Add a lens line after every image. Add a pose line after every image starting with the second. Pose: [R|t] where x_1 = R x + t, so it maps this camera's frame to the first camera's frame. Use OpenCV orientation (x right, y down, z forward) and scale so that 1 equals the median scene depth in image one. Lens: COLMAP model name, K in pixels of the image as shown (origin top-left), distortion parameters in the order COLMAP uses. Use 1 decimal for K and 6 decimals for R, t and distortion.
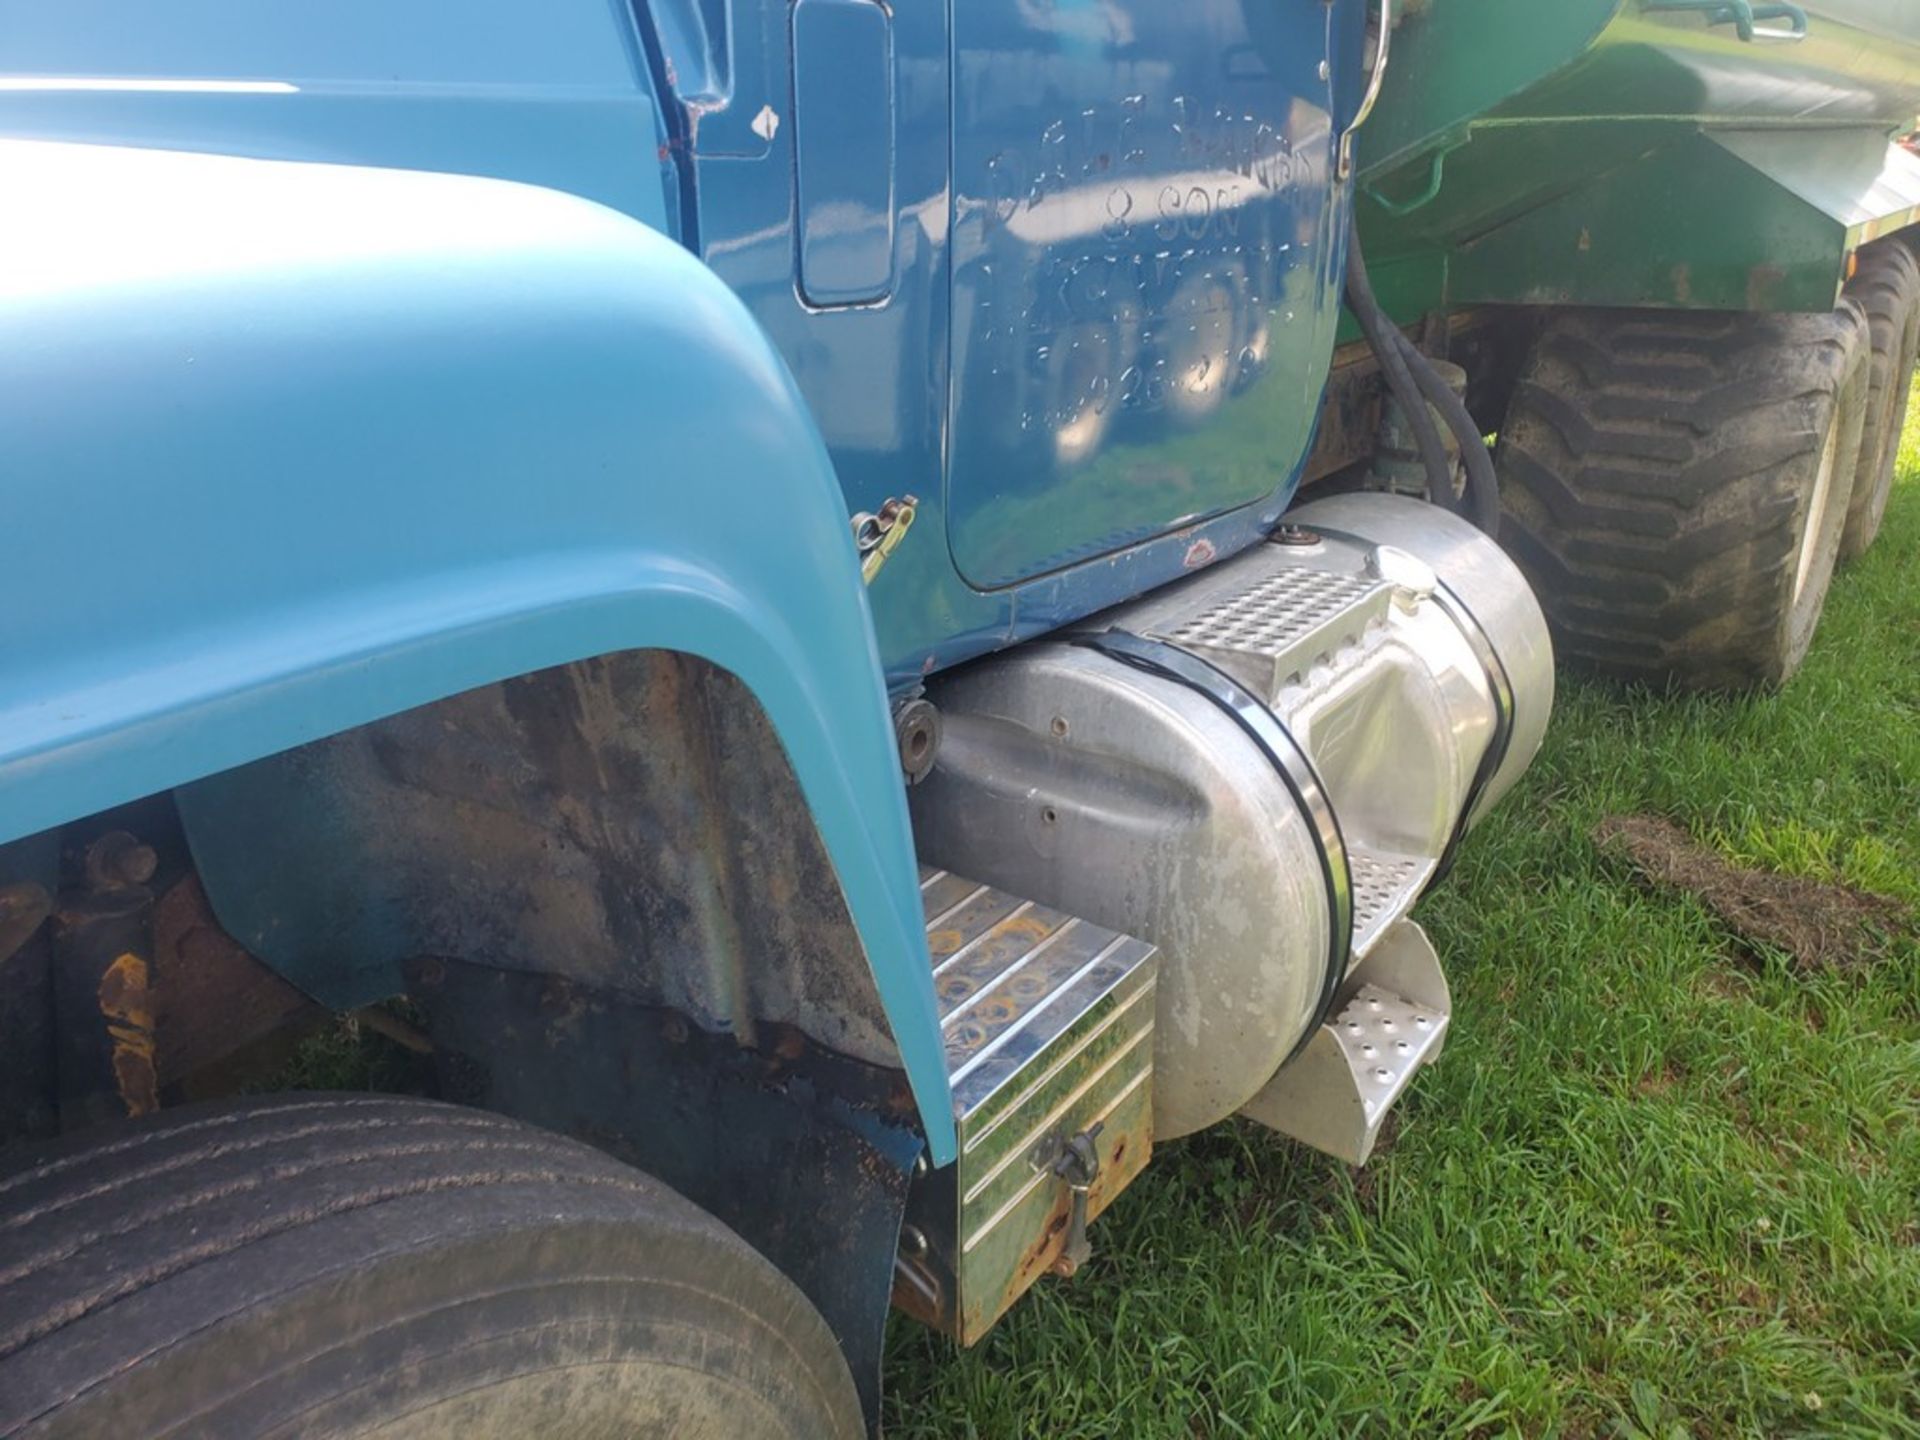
lens RADIAL K [[1552.2, 0, 953.8], [0, 1552.2, 681.1], [0, 0, 1]] dist [0.001578, 0.025119]
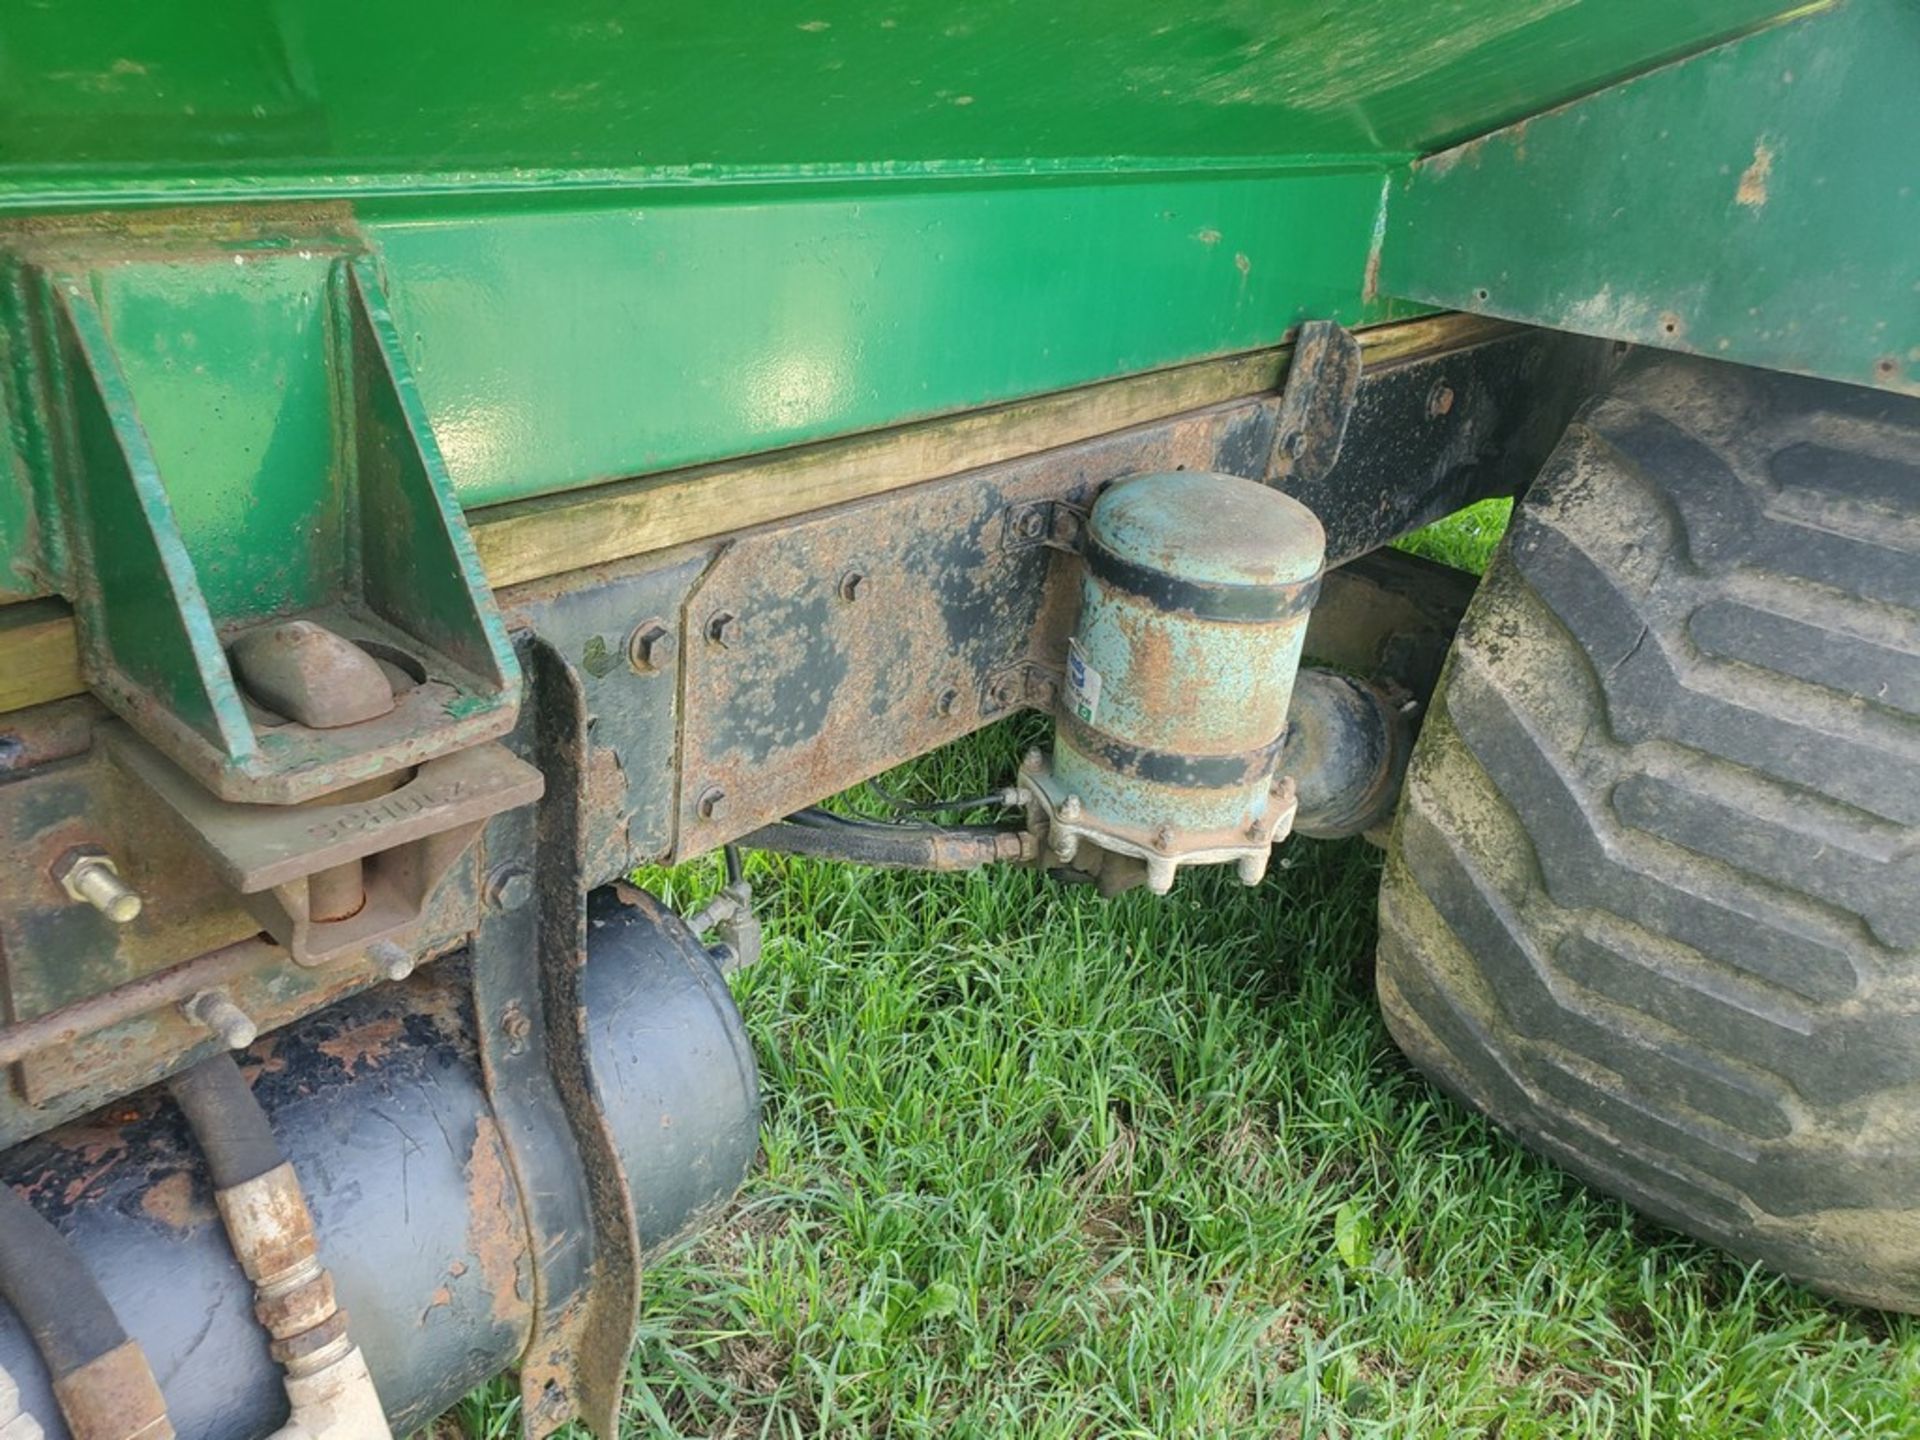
lens RADIAL K [[1468.4, 0, 951.0], [0, 1468.4, 707.6], [0, 0, 1]] dist [0.013081, 0.011565]
pose [[0.989091, 0.143042, -0.035175, 0.244178], [-0.138183, 0.983730, 0.114811, -0.172389], [0.051026, -0.108698, 0.992764, 0.621065]]
